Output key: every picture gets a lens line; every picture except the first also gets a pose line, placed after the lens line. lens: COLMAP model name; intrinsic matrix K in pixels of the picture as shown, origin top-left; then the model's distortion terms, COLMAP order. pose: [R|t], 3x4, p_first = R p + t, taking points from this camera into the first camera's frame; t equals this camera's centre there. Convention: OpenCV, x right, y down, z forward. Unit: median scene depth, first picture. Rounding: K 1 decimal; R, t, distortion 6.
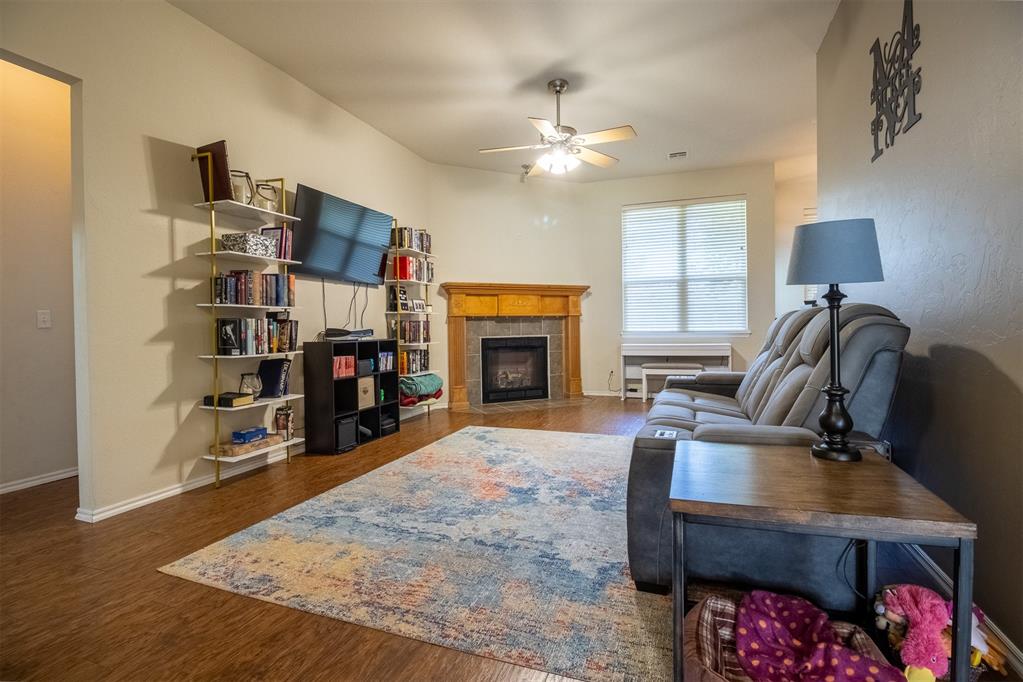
lens RADIAL K [[487.3, 0, 521.1], [0, 487.3, 337.0], [0, 0, 1]] dist [-0.013617, -0.003834]
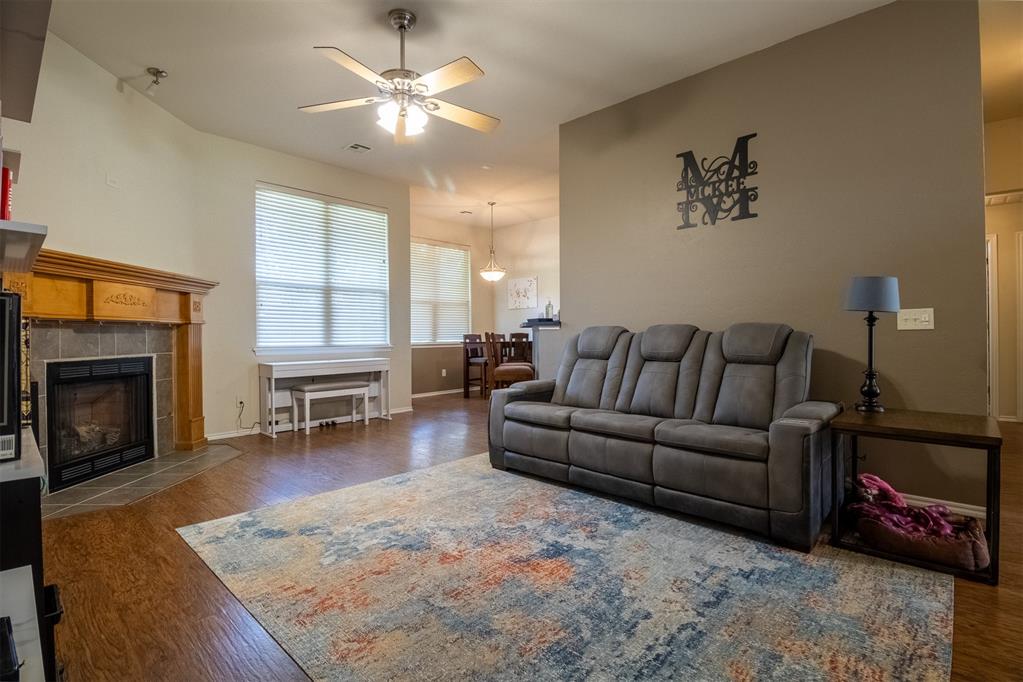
lens RADIAL K [[487.3, 0, 522.6], [0, 487.3, 333.7], [0, 0, 1]] dist [-0.013617, -0.003834]
pose [[0.385972, 0.012940, 0.922420, -0.618174], [0.023307, 0.999446, -0.023772, -0.008031], [-0.922216, 0.030674, 0.385457, 0.628910]]
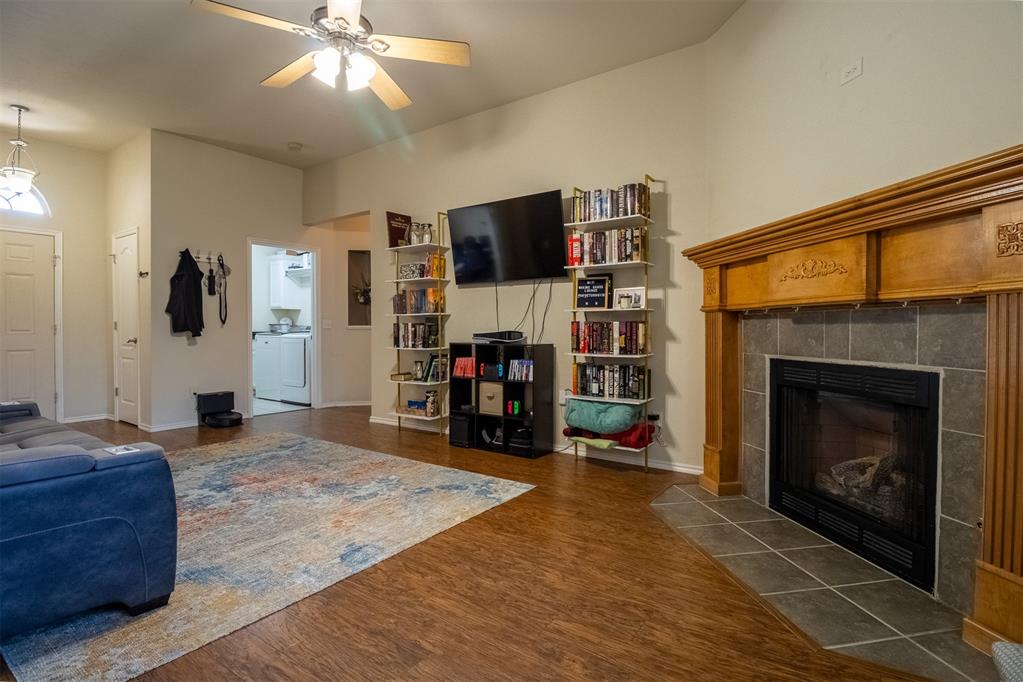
lens RADIAL K [[487.3, 0, 513.2], [0, 487.3, 333.4], [0, 0, 1]] dist [-0.013617, -0.003834]
pose [[-0.261807, 0.019440, -0.964924, 0.717075], [-0.020496, 0.999460, 0.025696, -0.047355], [0.964902, 0.026504, -0.261267, 1.577661]]
